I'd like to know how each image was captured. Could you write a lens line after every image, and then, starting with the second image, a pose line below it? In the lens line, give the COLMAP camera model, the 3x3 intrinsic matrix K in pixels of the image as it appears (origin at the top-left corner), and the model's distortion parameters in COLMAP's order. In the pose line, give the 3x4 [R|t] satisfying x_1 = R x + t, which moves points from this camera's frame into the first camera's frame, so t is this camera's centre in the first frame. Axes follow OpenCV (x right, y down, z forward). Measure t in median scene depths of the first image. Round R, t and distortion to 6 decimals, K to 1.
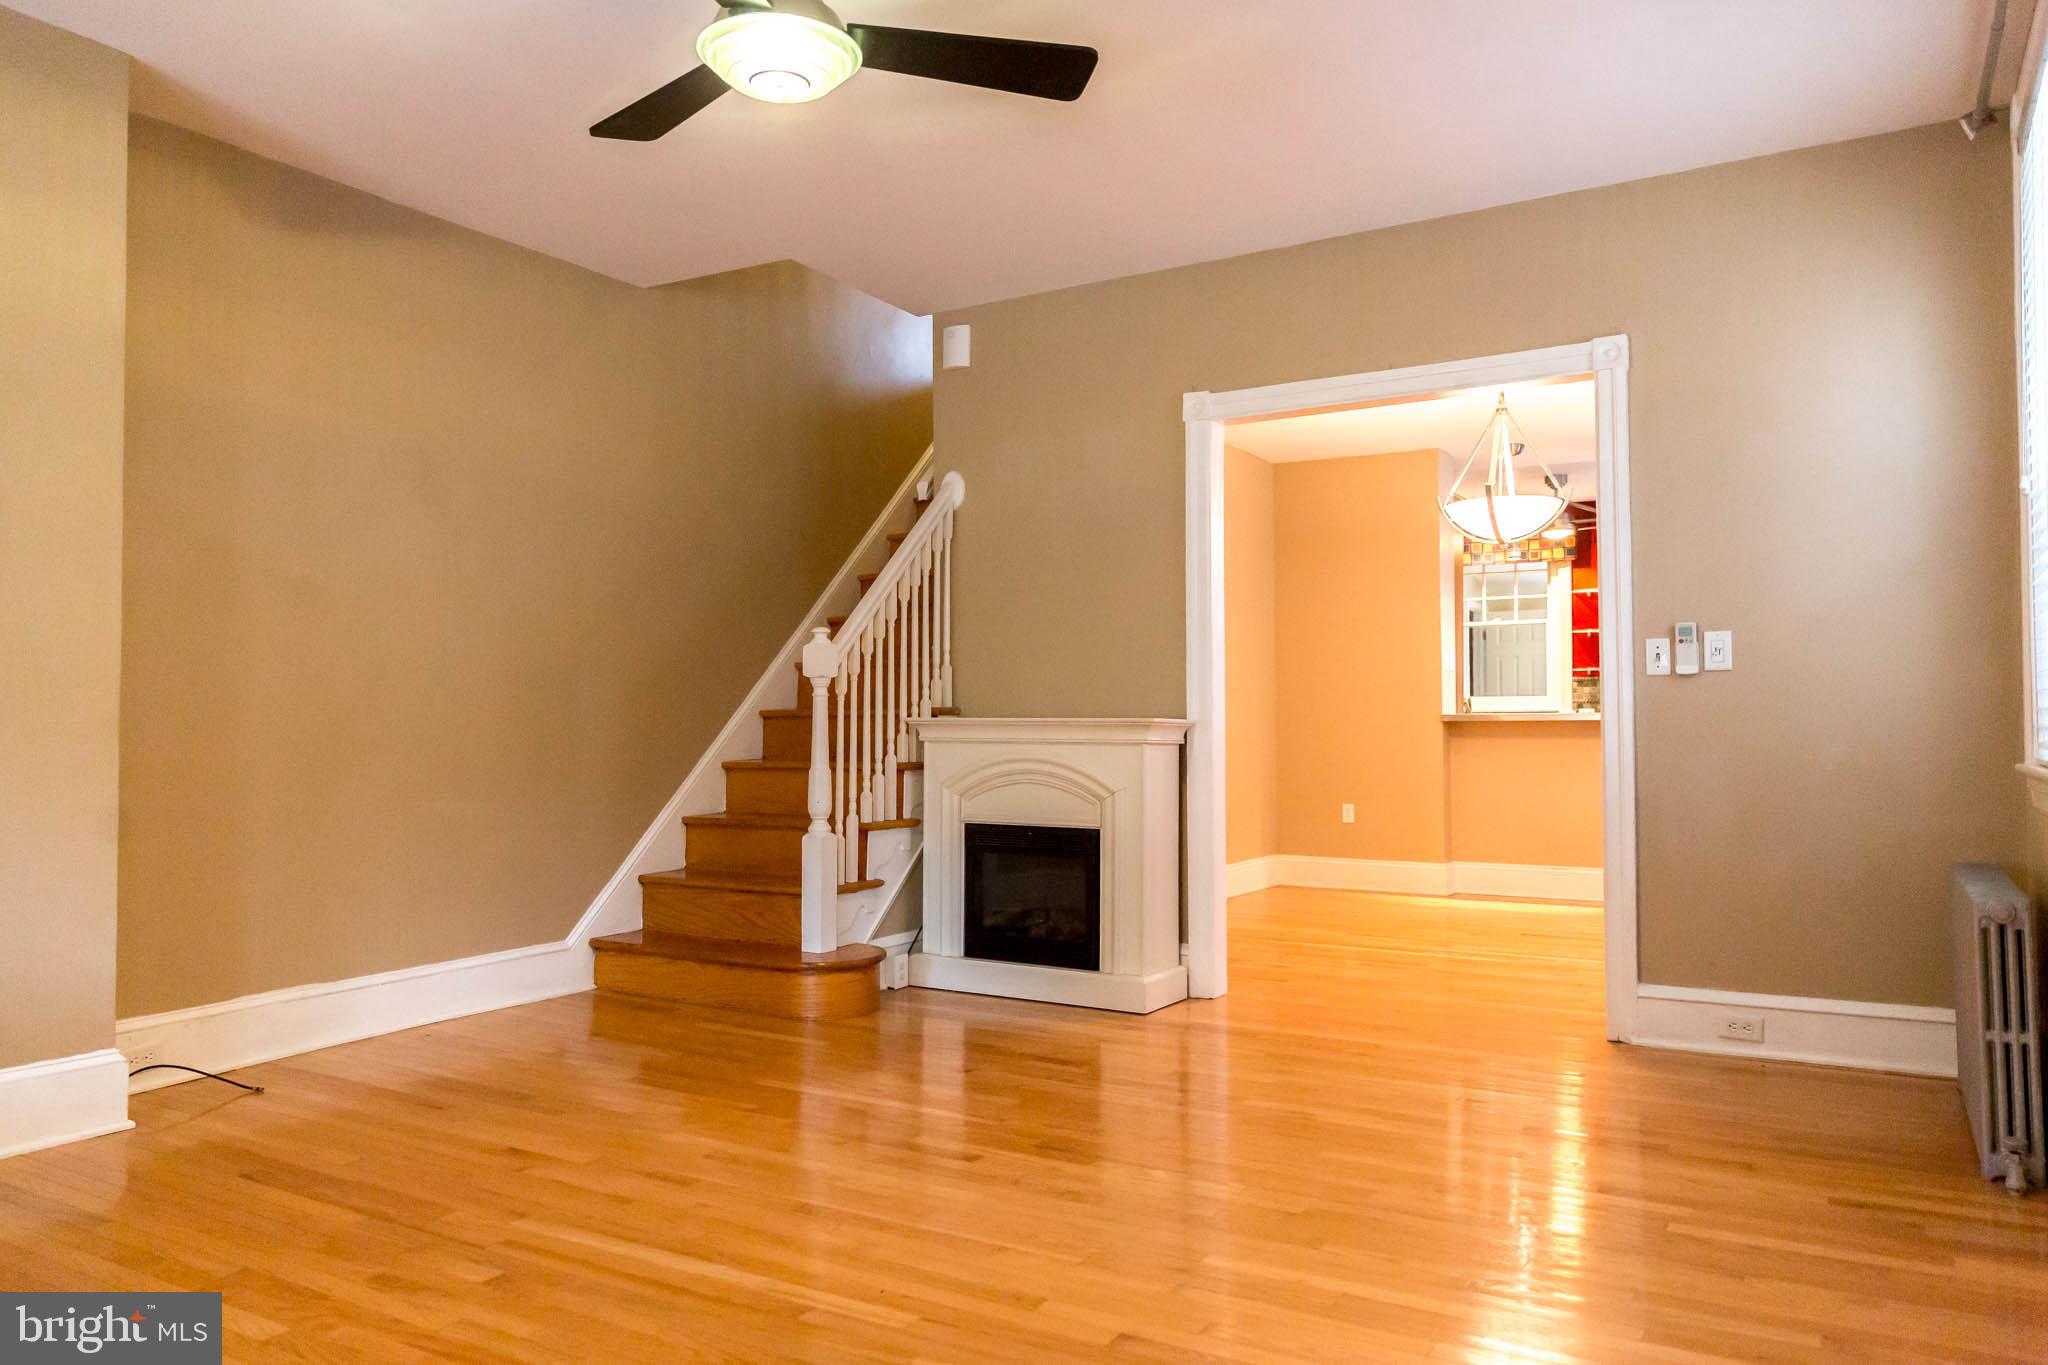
lens RADIAL K [[1359.8, 0, 1024.0], [0, 1359.8, 682.5], [0, 0, 1]] dist [0.003405, -0.001038]
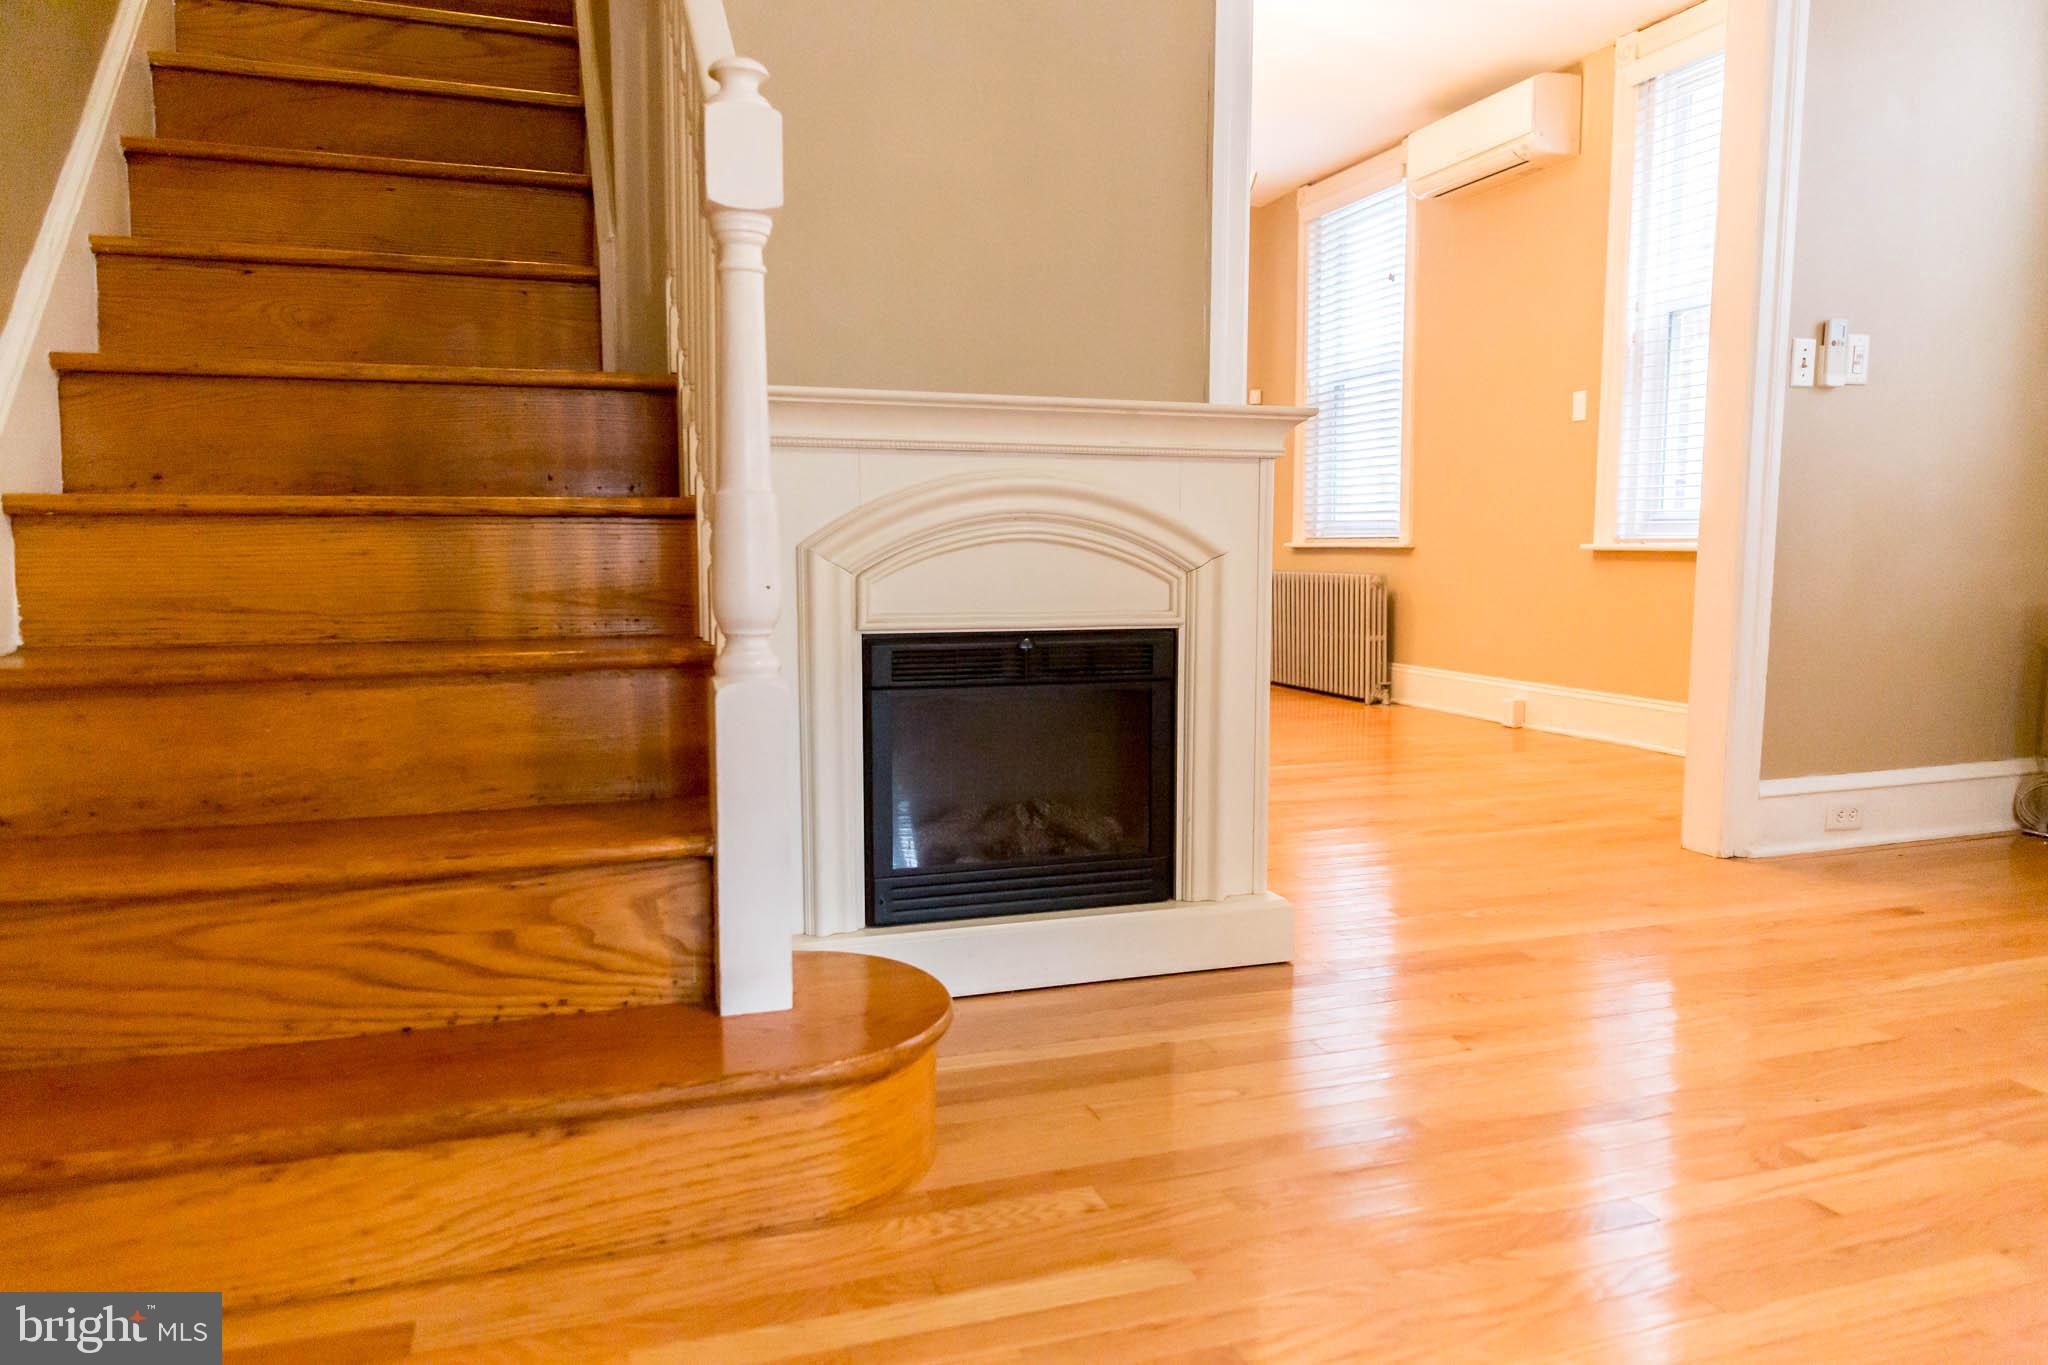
lens RADIAL K [[1359.8, 0, 1024.0], [0, 1359.8, 682.5], [0, 0, 1]] dist [0.003405, -0.001038]
pose [[0.645127, -0.077761, 0.760108, -0.369818], [-0.023675, 0.992296, 0.121609, 0.068028], [-0.763709, -0.096449, 0.638315, 0.721600]]
